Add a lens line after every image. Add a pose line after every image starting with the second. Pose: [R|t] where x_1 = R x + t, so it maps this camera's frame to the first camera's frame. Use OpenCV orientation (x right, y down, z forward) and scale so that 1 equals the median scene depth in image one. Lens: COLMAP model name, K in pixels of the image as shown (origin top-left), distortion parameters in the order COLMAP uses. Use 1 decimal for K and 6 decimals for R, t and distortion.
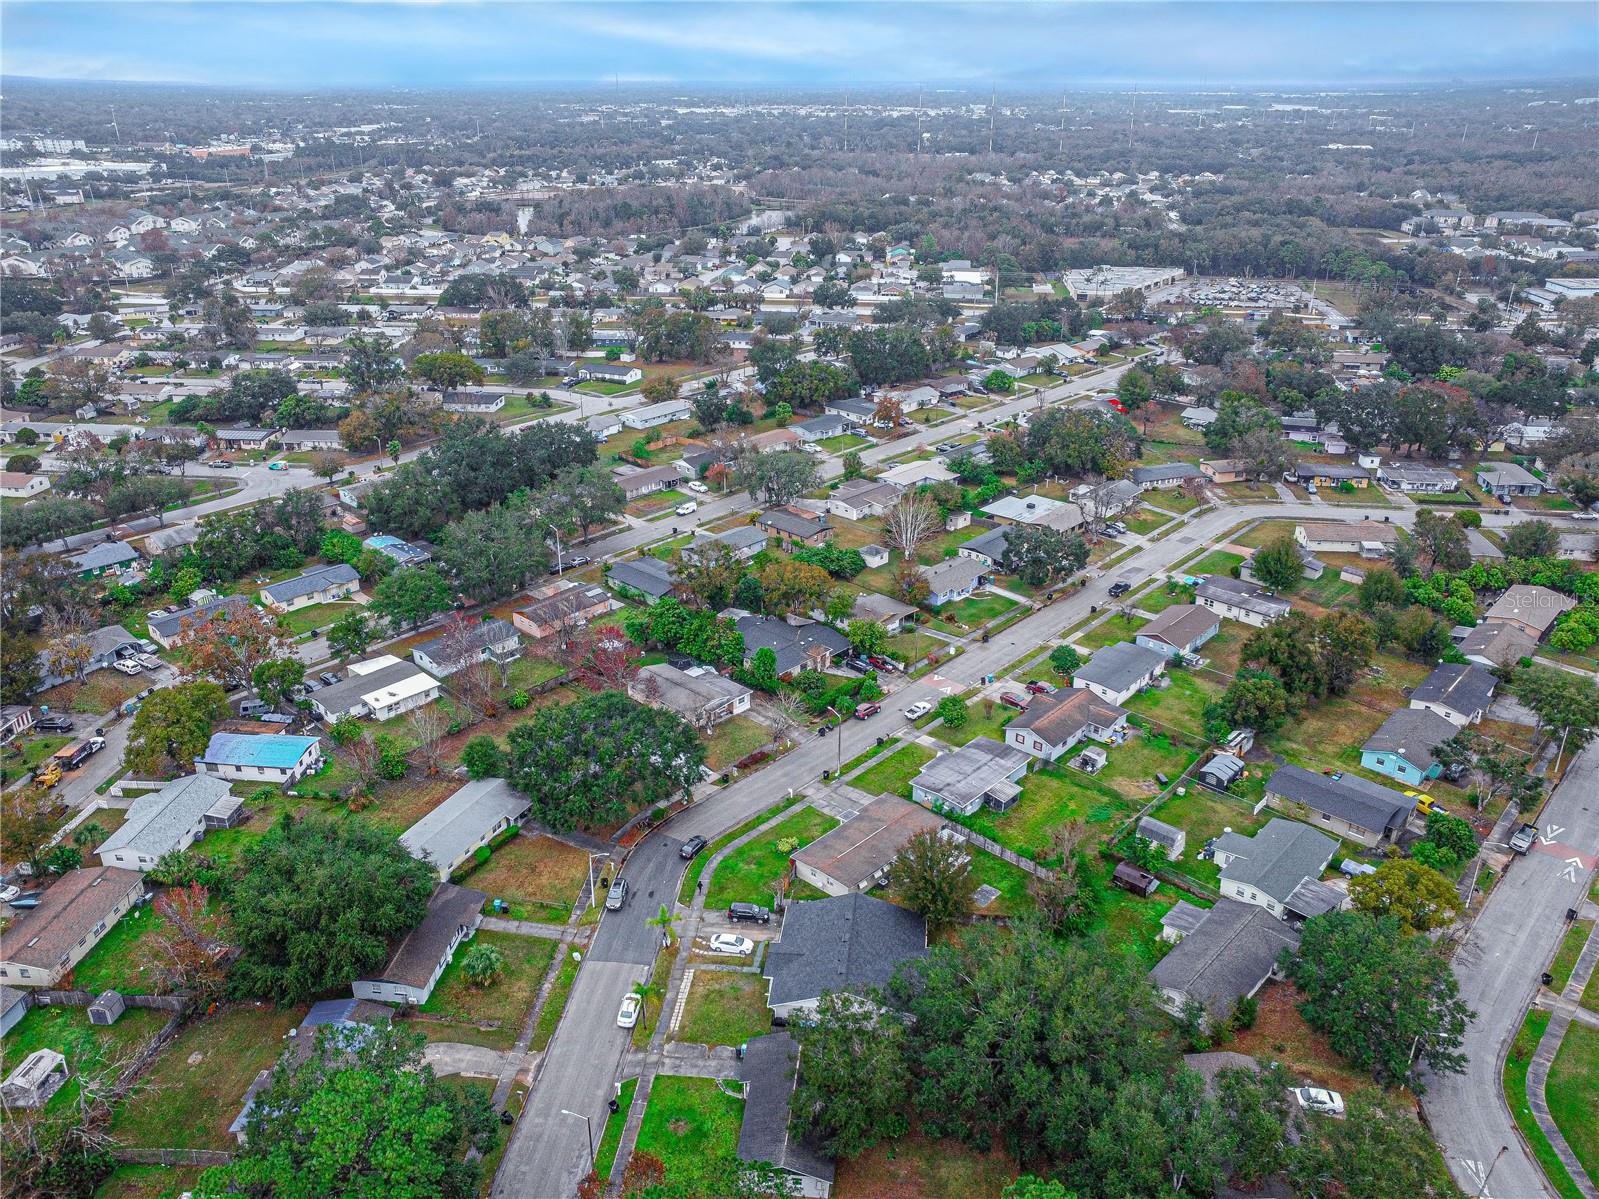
lens RADIAL K [[1214.1, 0, 799.5], [0, 1214.1, 599.5], [0, 0, 1]] dist [-0.198063, 0.356687]
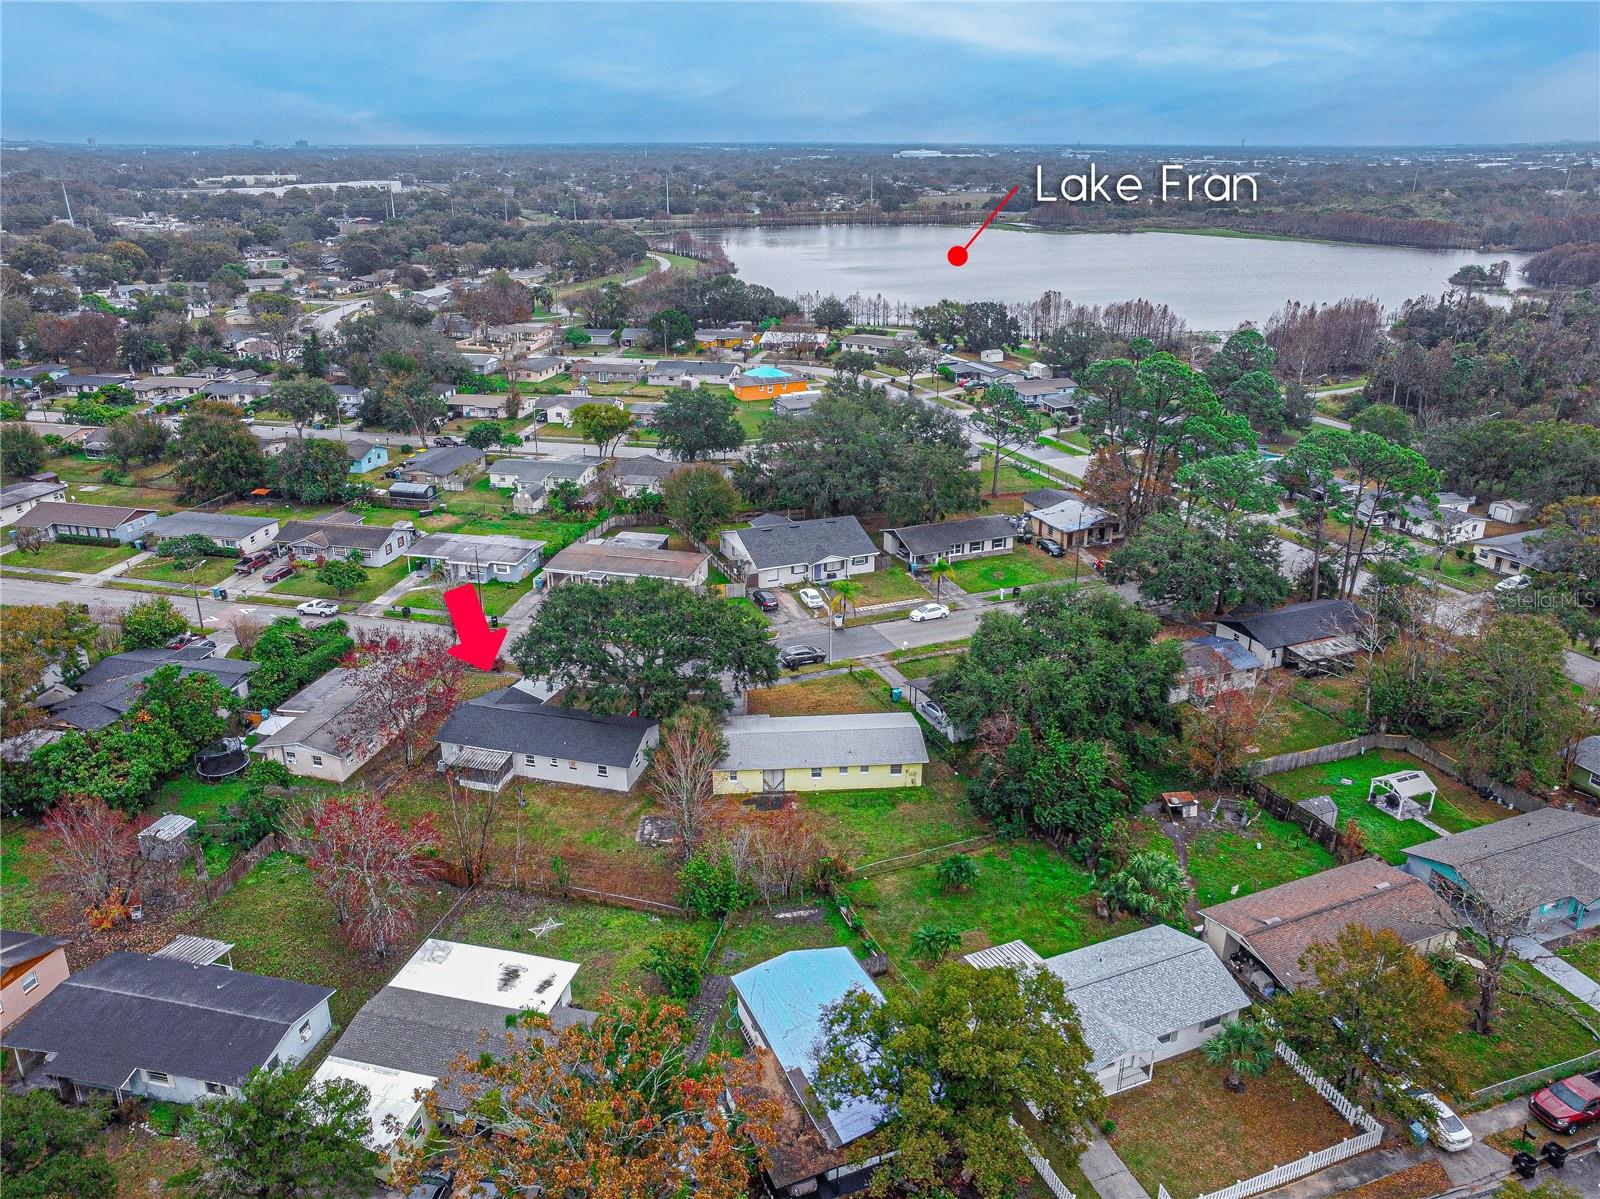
lens RADIAL K [[1214.9, 0, 800.0], [0, 1214.9, 599.5], [0, 0, 1]] dist [-0.198063, 0.356687]
pose [[-0.463758, -0.328082, 0.822976, -0.588740], [0.367986, 0.773660, 0.515787, -0.170261], [-0.805924, 0.542045, -0.238061, 0.811497]]
